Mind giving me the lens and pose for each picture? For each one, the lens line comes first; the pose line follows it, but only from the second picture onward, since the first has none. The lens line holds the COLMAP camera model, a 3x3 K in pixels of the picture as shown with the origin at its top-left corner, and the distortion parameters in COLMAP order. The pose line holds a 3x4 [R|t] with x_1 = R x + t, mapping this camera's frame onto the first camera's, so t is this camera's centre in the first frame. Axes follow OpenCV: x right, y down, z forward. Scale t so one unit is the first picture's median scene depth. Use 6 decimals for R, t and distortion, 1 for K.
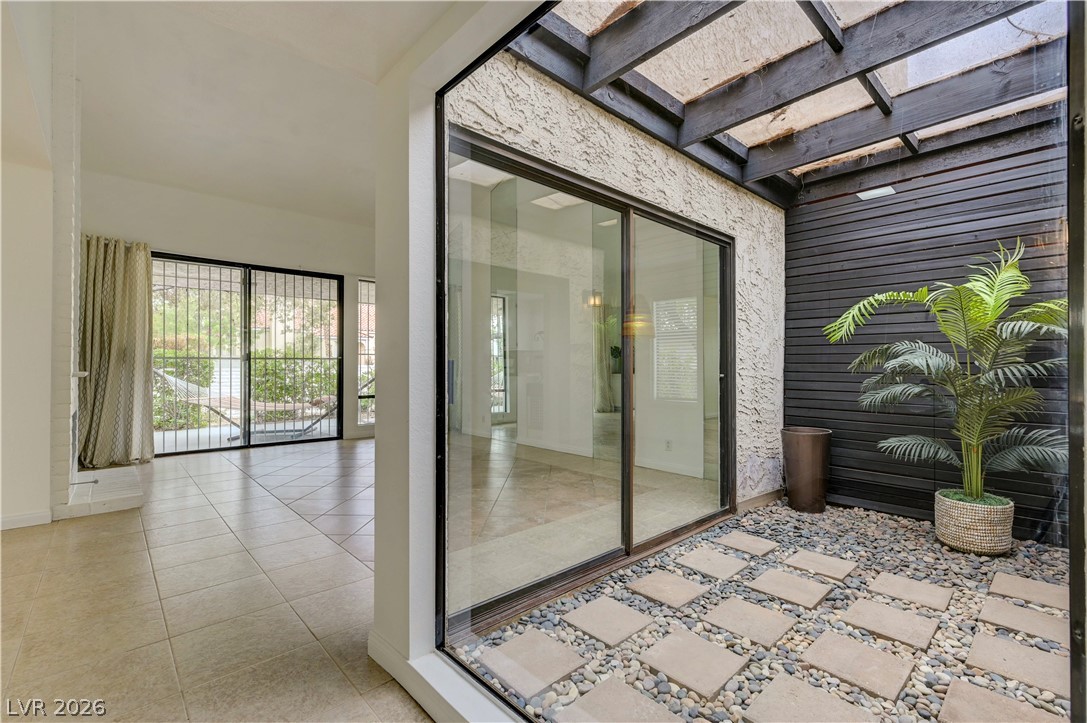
lens RADIAL K [[473.8, 0, 556.4], [0, 473.8, 364.1], [0, 0, 1]] dist [0.003815, -0.001174]
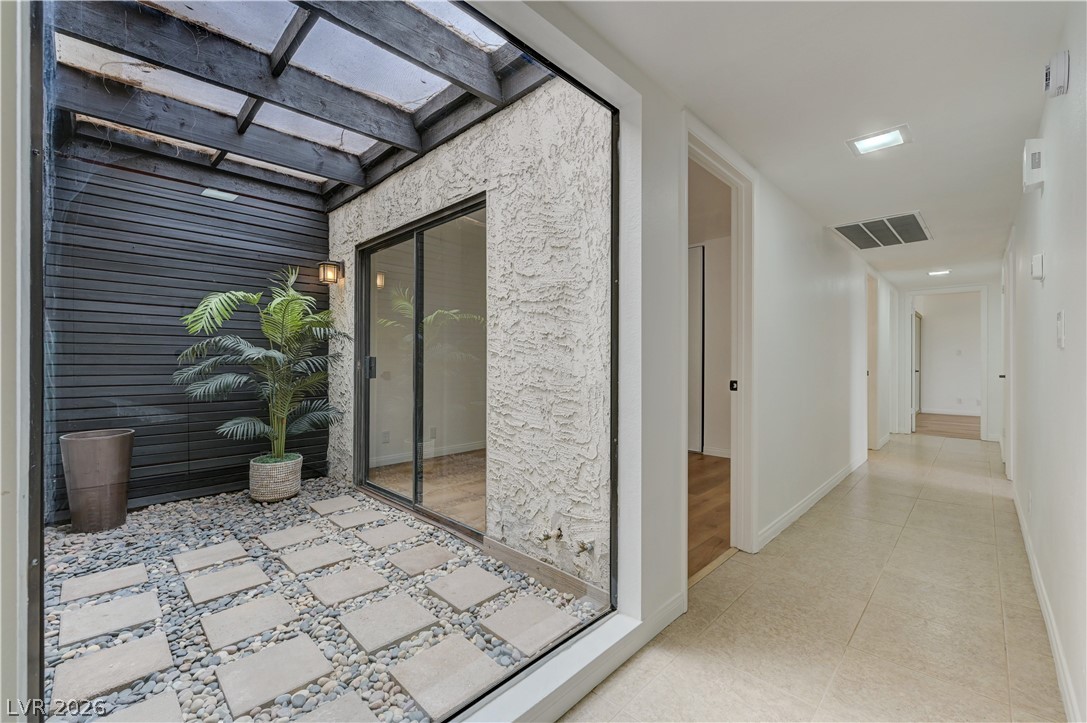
lens RADIAL K [[453.5, 0, 540.3], [0, 453.5, 359.6], [0, 0, 1]] dist [-0.001797, 0.000872]
pose [[-0.039416, 0.001438, 0.999222, -0.321938], [-0.006036, 0.999980, -0.001678, 0.005611], [-0.999205, -0.006097, -0.039406, 0.267231]]
